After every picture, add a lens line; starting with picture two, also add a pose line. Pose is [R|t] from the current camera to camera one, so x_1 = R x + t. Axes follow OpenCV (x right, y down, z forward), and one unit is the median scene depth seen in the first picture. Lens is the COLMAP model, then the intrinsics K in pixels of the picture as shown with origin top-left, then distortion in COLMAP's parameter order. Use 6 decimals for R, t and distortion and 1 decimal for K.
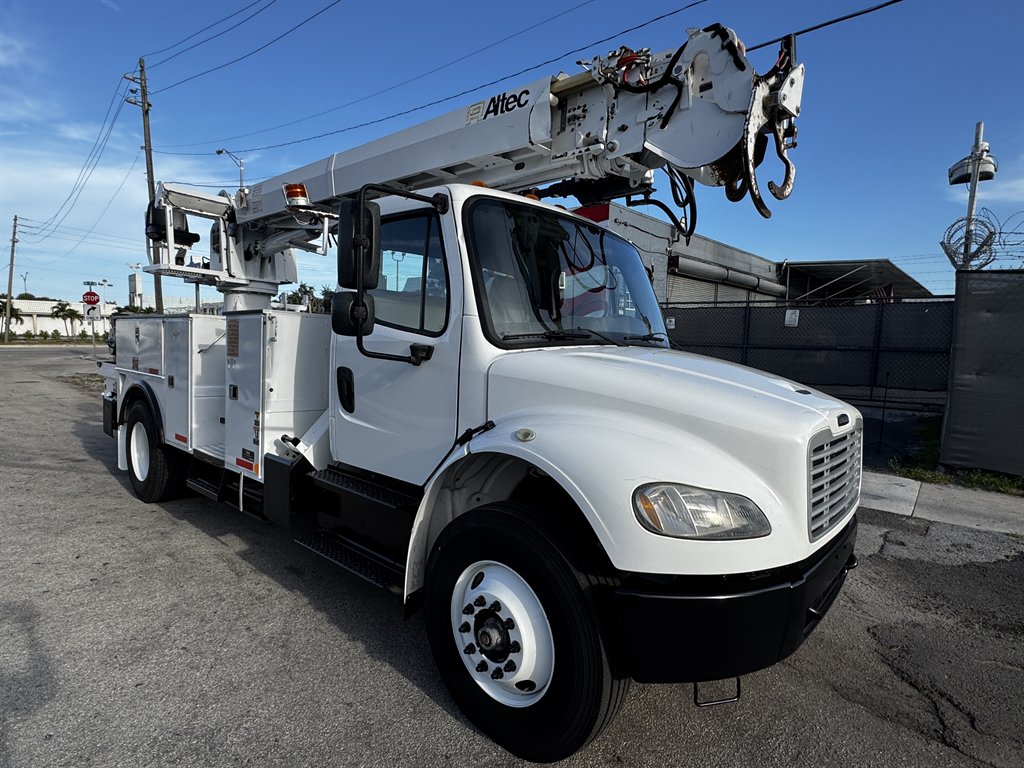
lens RADIAL K [[543.3, 0, 512.6], [0, 543.3, 383.1], [0, 0, 1]] dist [-0.005634, 0.003083]
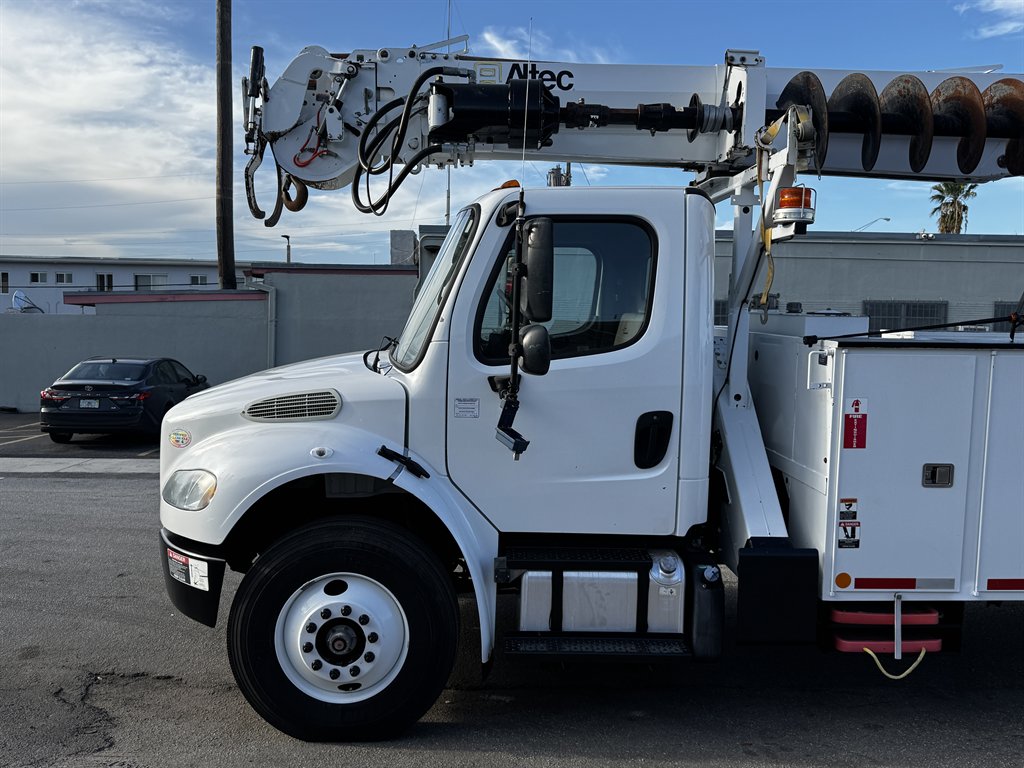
lens RADIAL K [[874.0, 0, 514.5], [0, 874.0, 391.5], [0, 0, 1]] dist [0.069143, -0.097231]
pose [[-0.722673, 0.012593, -0.691075, 0.991380], [-0.089654, 0.989680, 0.111788, -0.164913], [0.685351, 0.142744, -0.714086, 1.970151]]
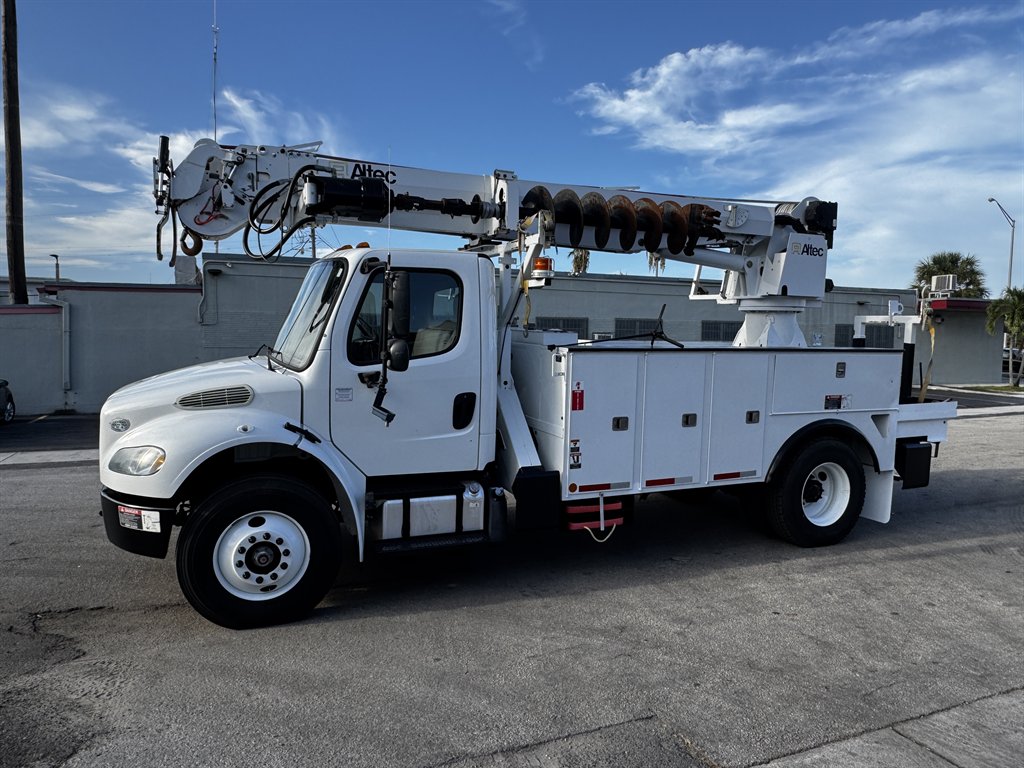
lens RADIAL K [[679.3, 0, 508.3], [0, 679.3, 383.7], [0, 0, 1]] dist [-0.009946, 0.008560]
pose [[-0.439938, 0.029659, -0.897538, 1.284189], [-0.094156, 0.992422, 0.078946, -0.166817], [0.893079, 0.119240, -0.433812, 1.976190]]
